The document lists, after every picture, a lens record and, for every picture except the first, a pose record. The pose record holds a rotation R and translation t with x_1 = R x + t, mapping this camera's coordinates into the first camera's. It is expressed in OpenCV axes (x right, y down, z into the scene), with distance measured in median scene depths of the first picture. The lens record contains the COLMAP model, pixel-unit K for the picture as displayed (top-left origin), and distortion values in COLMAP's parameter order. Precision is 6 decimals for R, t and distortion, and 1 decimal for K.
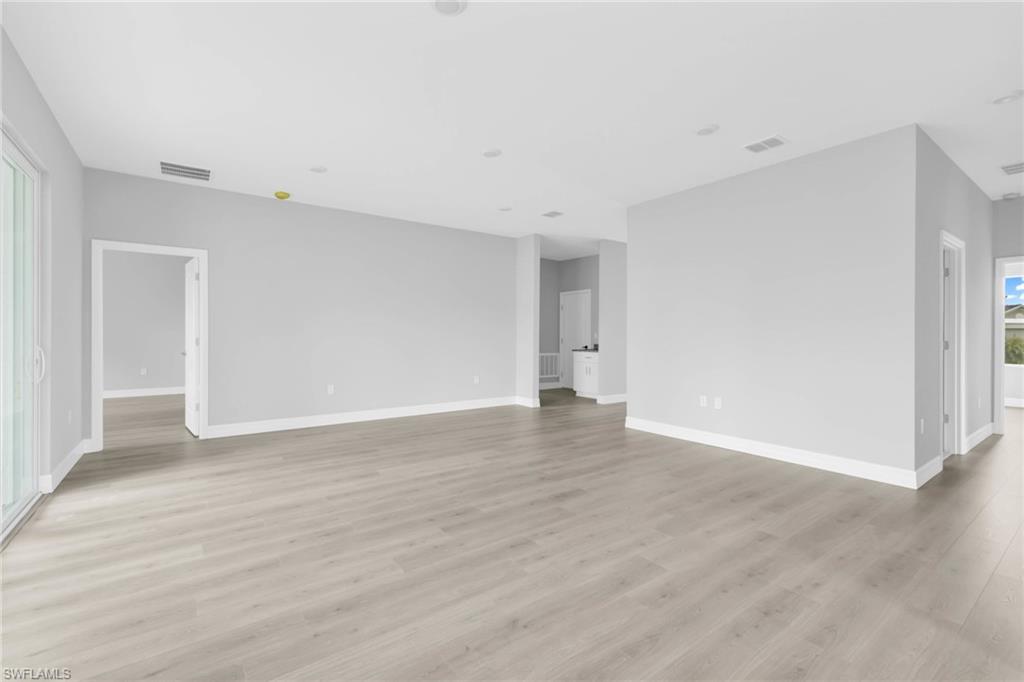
lens RADIAL K [[447.0, 0, 511.3], [0, 447.0, 335.0], [0, 0, 1]] dist [0.003502, 0.000671]
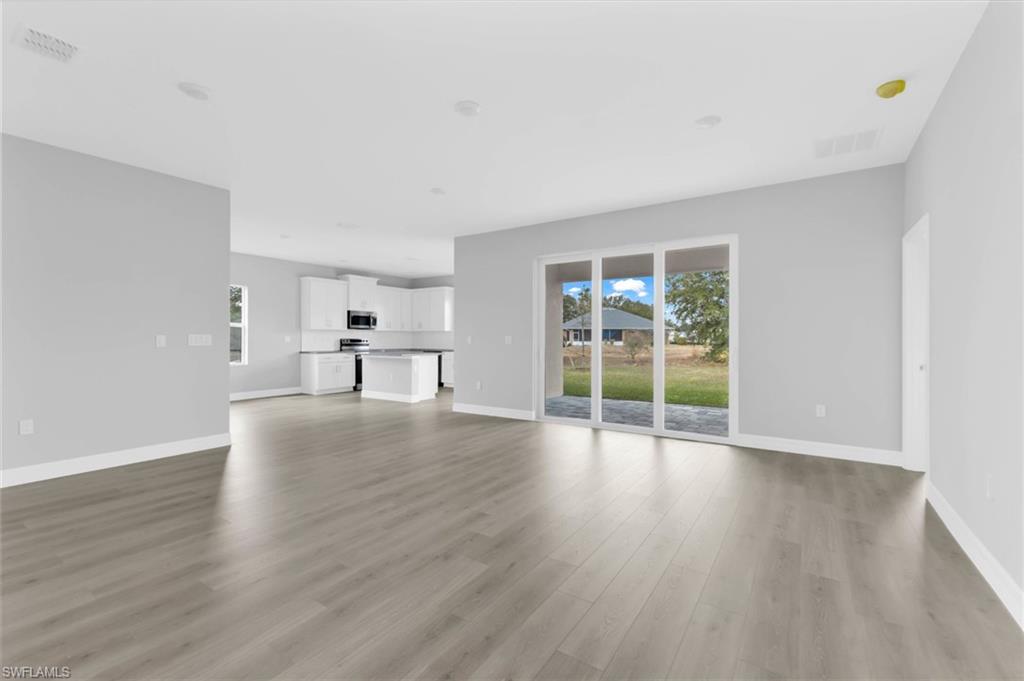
lens RADIAL K [[447.0, 0, 512.7], [0, 447.0, 337.4], [0, 0, 1]] dist [0.003502, 0.000671]
pose [[-0.939366, -0.004694, -0.342884, 0.170984], [-0.008474, 0.999919, 0.009527, -0.014874], [0.342811, 0.011855, -0.939330, 2.011309]]
